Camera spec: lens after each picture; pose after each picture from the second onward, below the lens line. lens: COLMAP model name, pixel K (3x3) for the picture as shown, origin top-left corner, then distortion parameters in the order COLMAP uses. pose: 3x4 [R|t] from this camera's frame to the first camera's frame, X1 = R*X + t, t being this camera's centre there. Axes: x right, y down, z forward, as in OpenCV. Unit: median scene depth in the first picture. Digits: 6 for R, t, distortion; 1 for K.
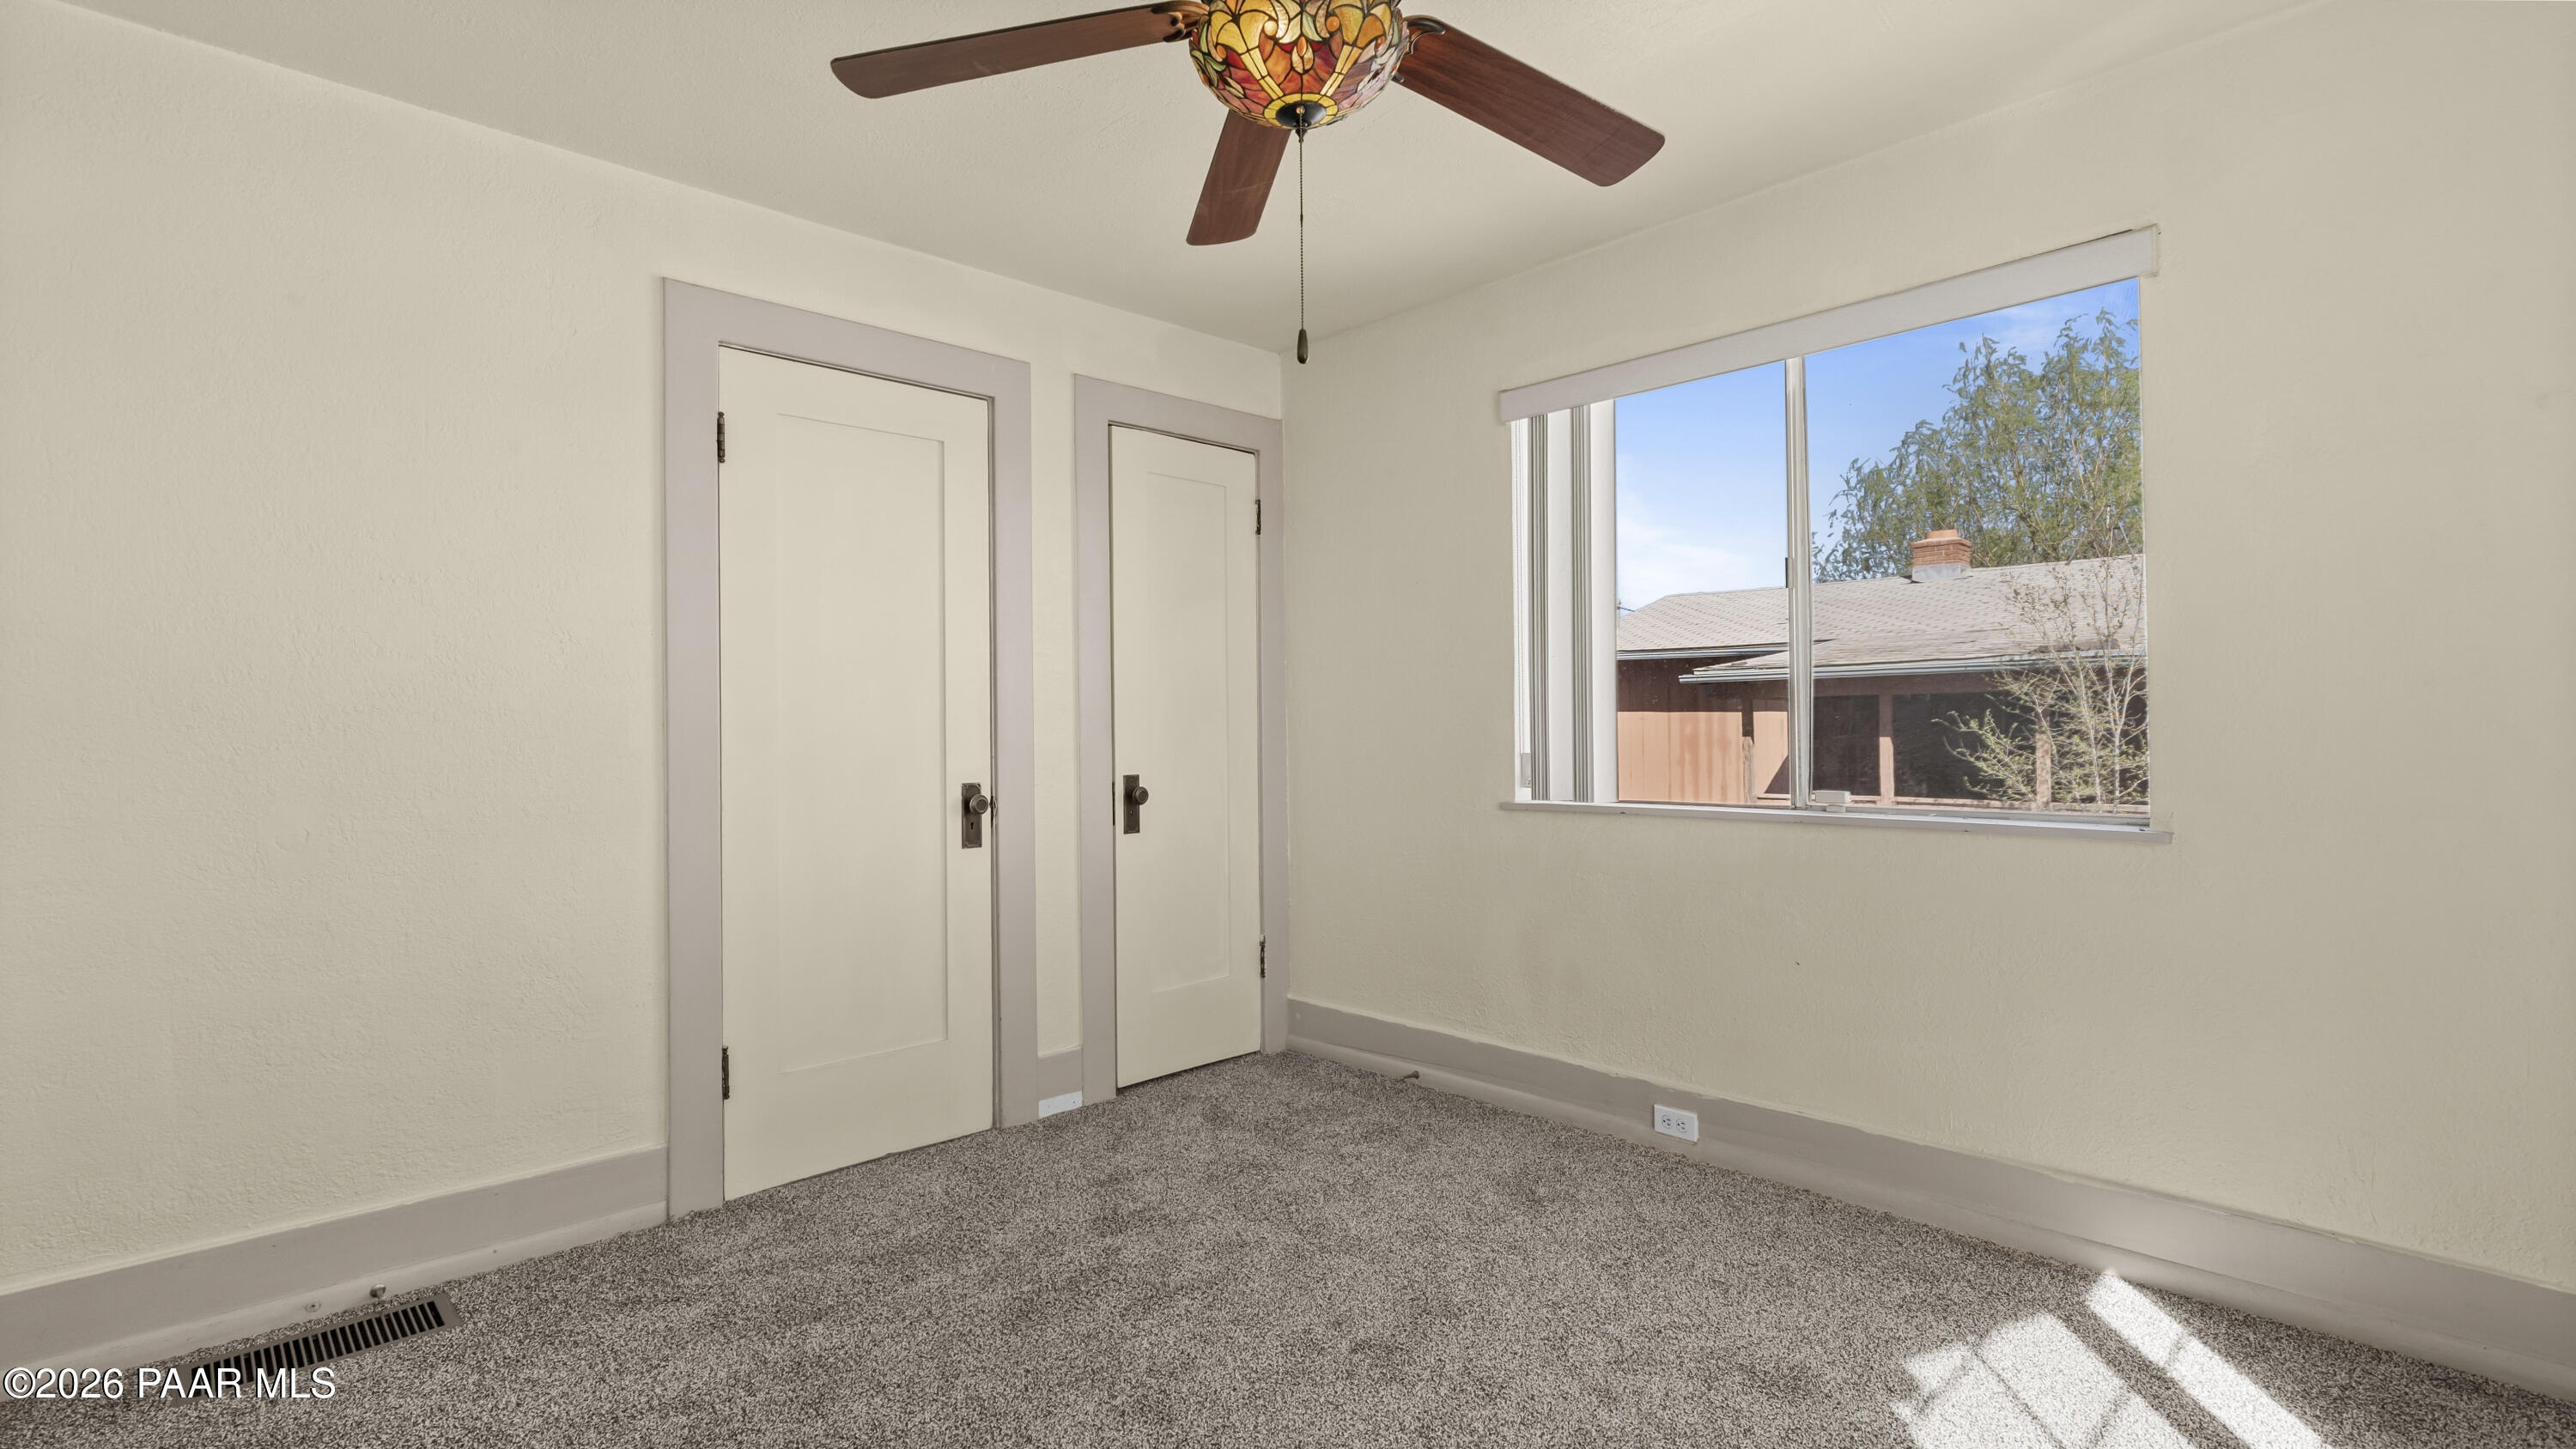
lens RADIAL K [[1180.9, 0, 1288.0], [0, 1180.9, 724.5], [0, 0, 1]] dist [0.000855, 0.000021]
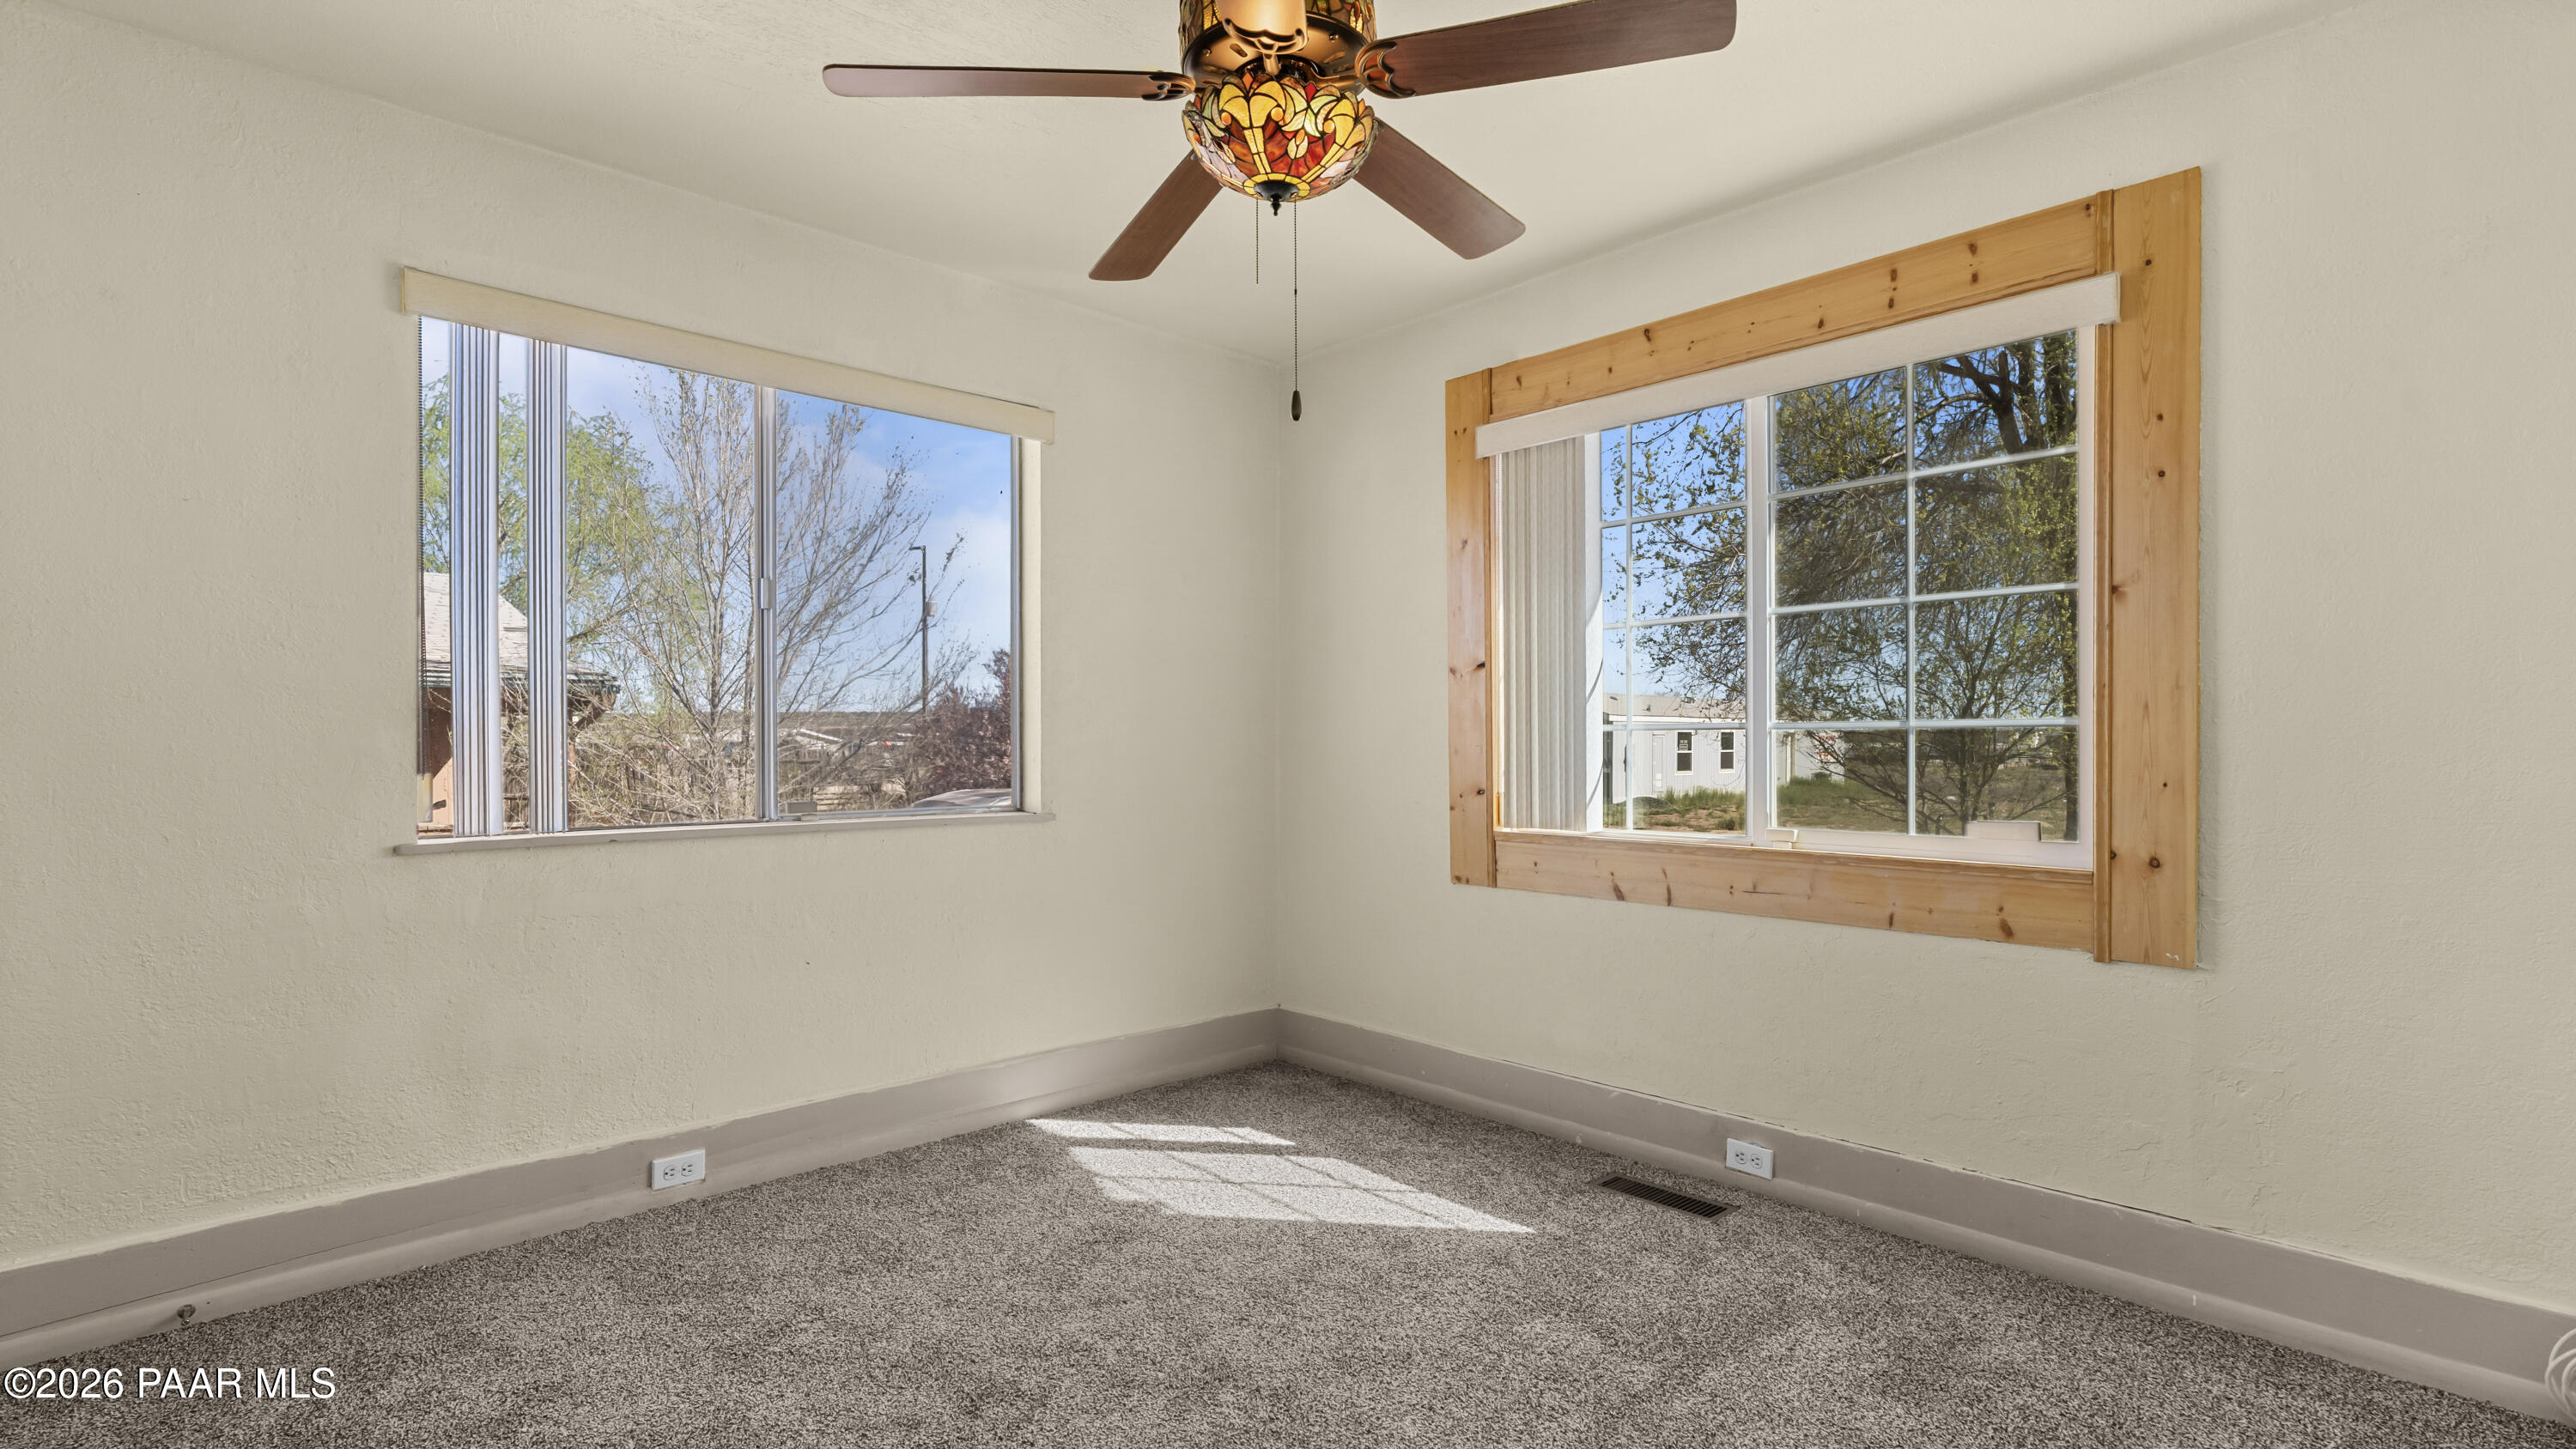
lens RADIAL K [[1187.7, 0, 1277.4], [0, 1187.7, 747.3], [0, 0, 1]] dist [-0.000538, -0.000353]
pose [[0.008603, 0.004207, 0.999954, -0.633967], [-0.007053, 0.999967, -0.004146, 0.008485], [-0.999938, -0.007017, 0.008632, 0.559979]]
